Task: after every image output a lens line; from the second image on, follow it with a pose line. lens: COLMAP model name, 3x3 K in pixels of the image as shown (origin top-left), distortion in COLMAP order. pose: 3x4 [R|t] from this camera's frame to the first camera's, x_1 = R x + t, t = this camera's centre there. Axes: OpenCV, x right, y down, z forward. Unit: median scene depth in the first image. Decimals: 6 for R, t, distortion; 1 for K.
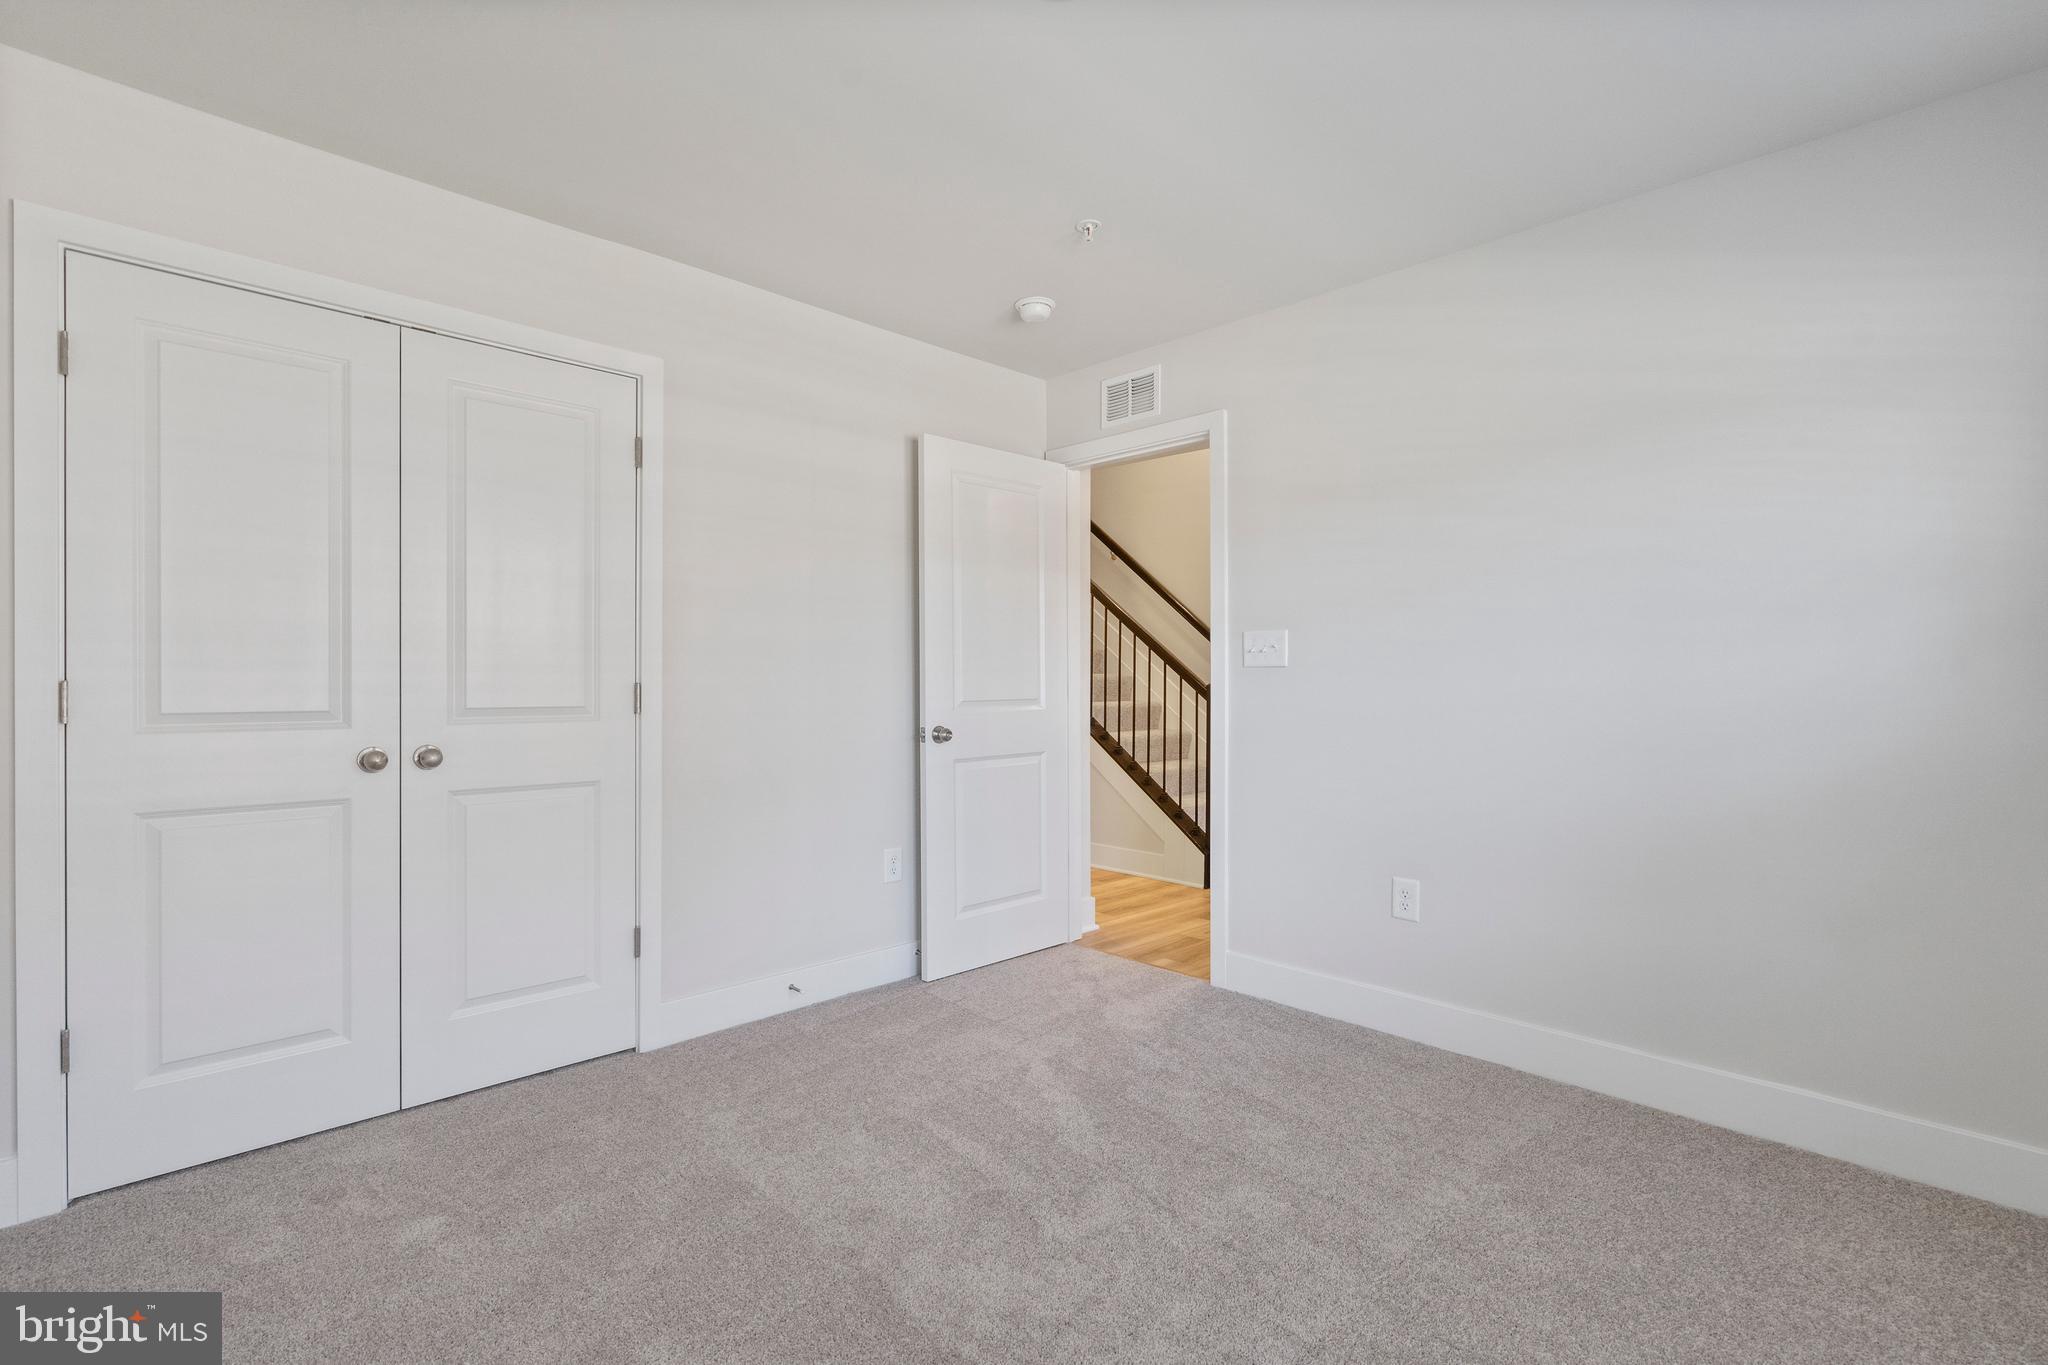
lens RADIAL K [[942.9, 0, 1024.0], [0, 942.9, 682.5], [0, 0, 1]] dist [0.001633, 0.000641]
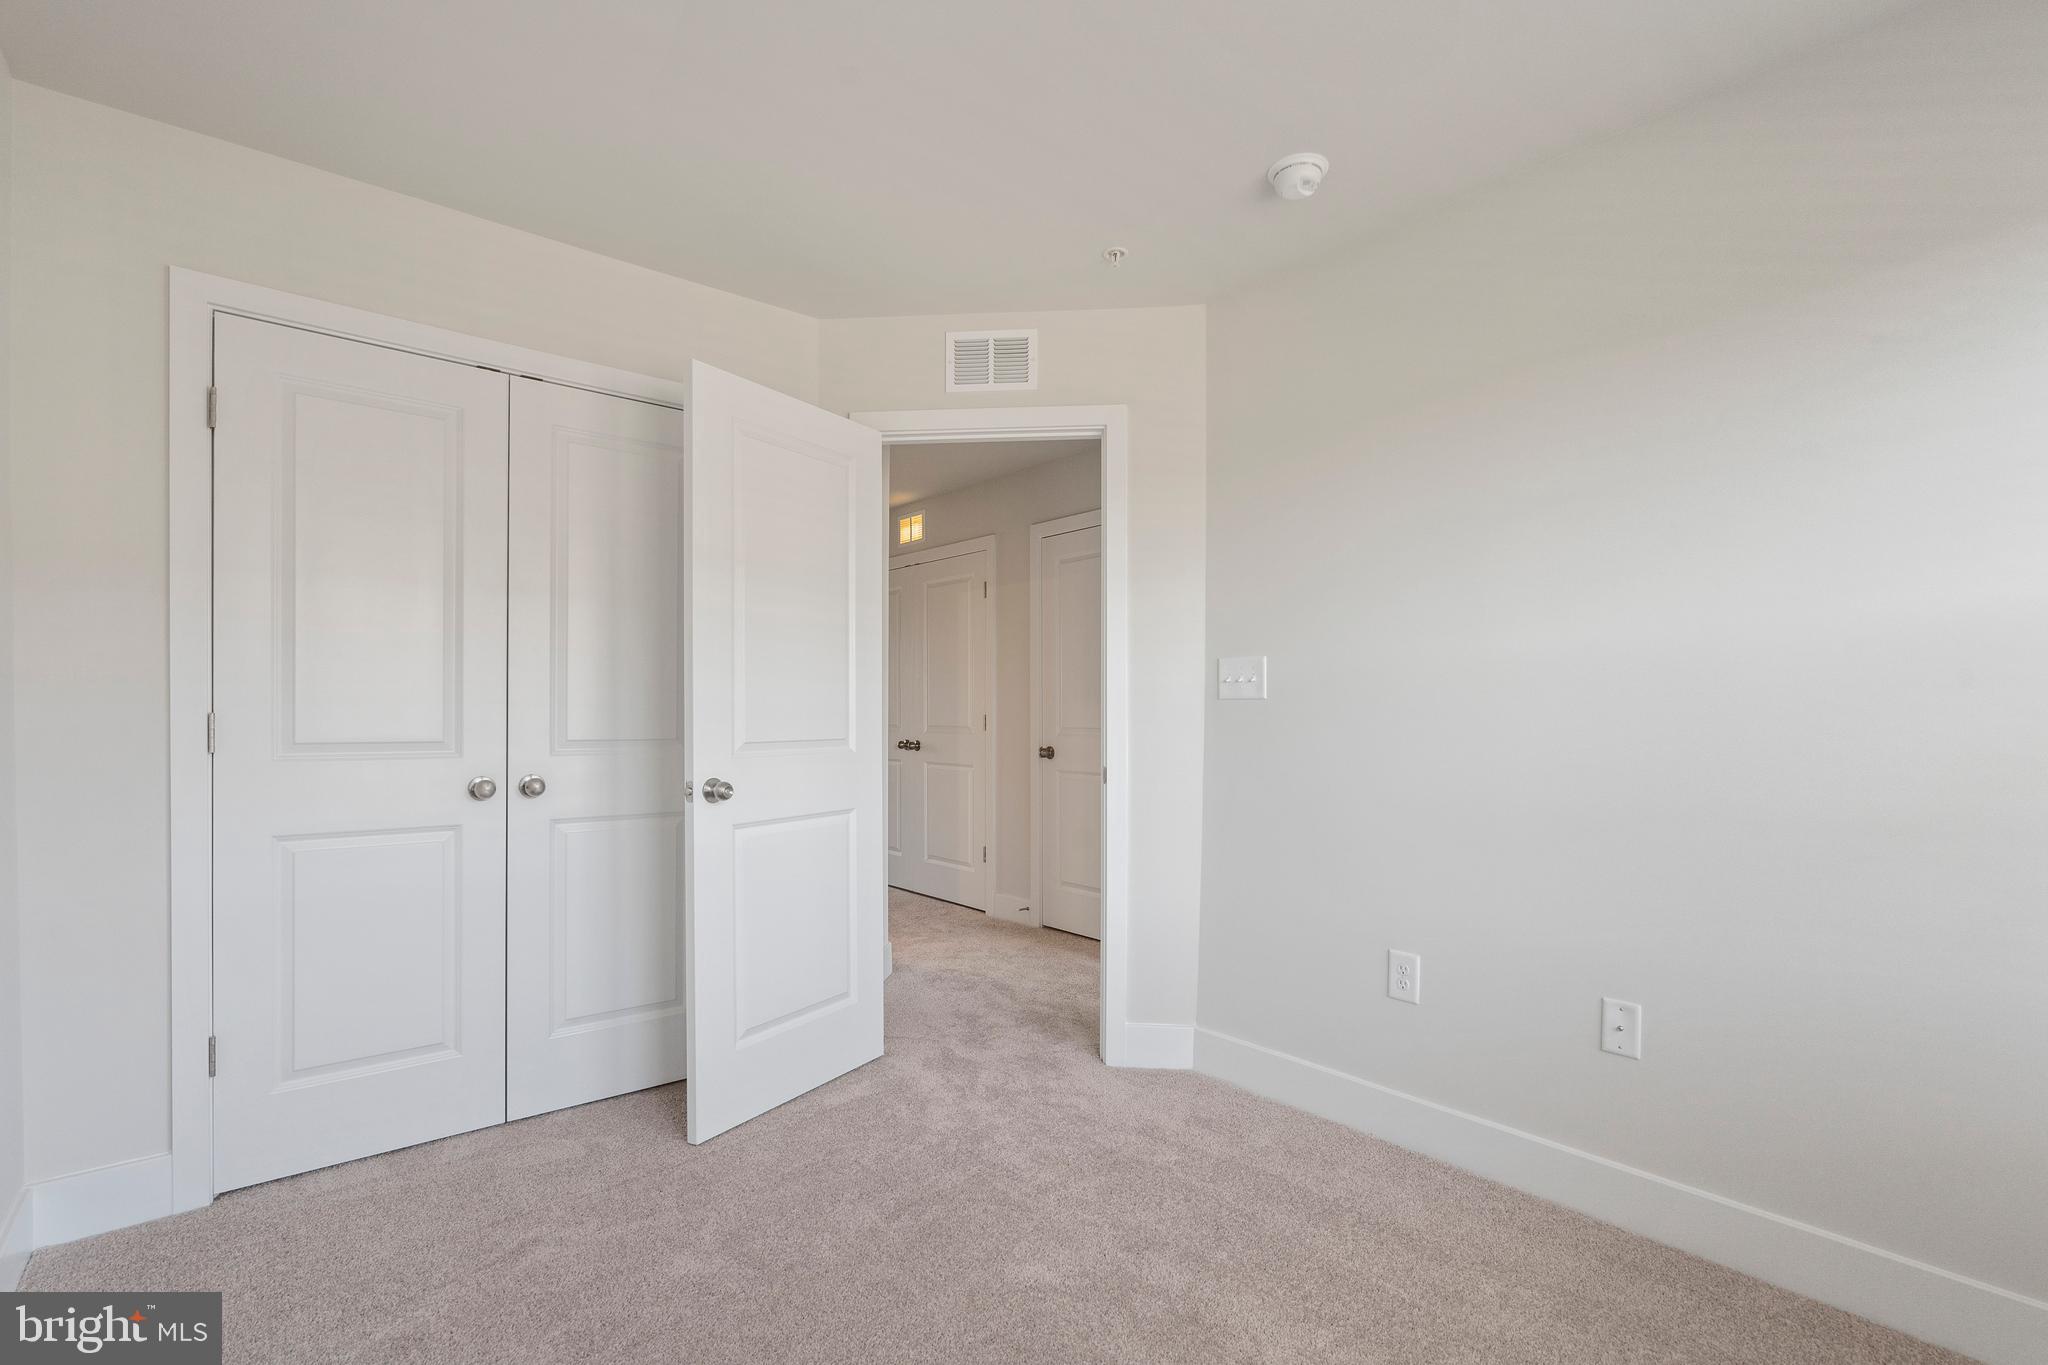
lens RADIAL K [[941.2, 0, 1022.4], [0, 941.2, 721.4], [0, 0, 1]] dist [0.014608, 0.000232]
pose [[0.996283, 0.003809, -0.086052, 0.136930], [-0.003380, 0.999981, 0.005134, -0.000488], [0.086070, -0.004824, 0.996277, 0.133444]]
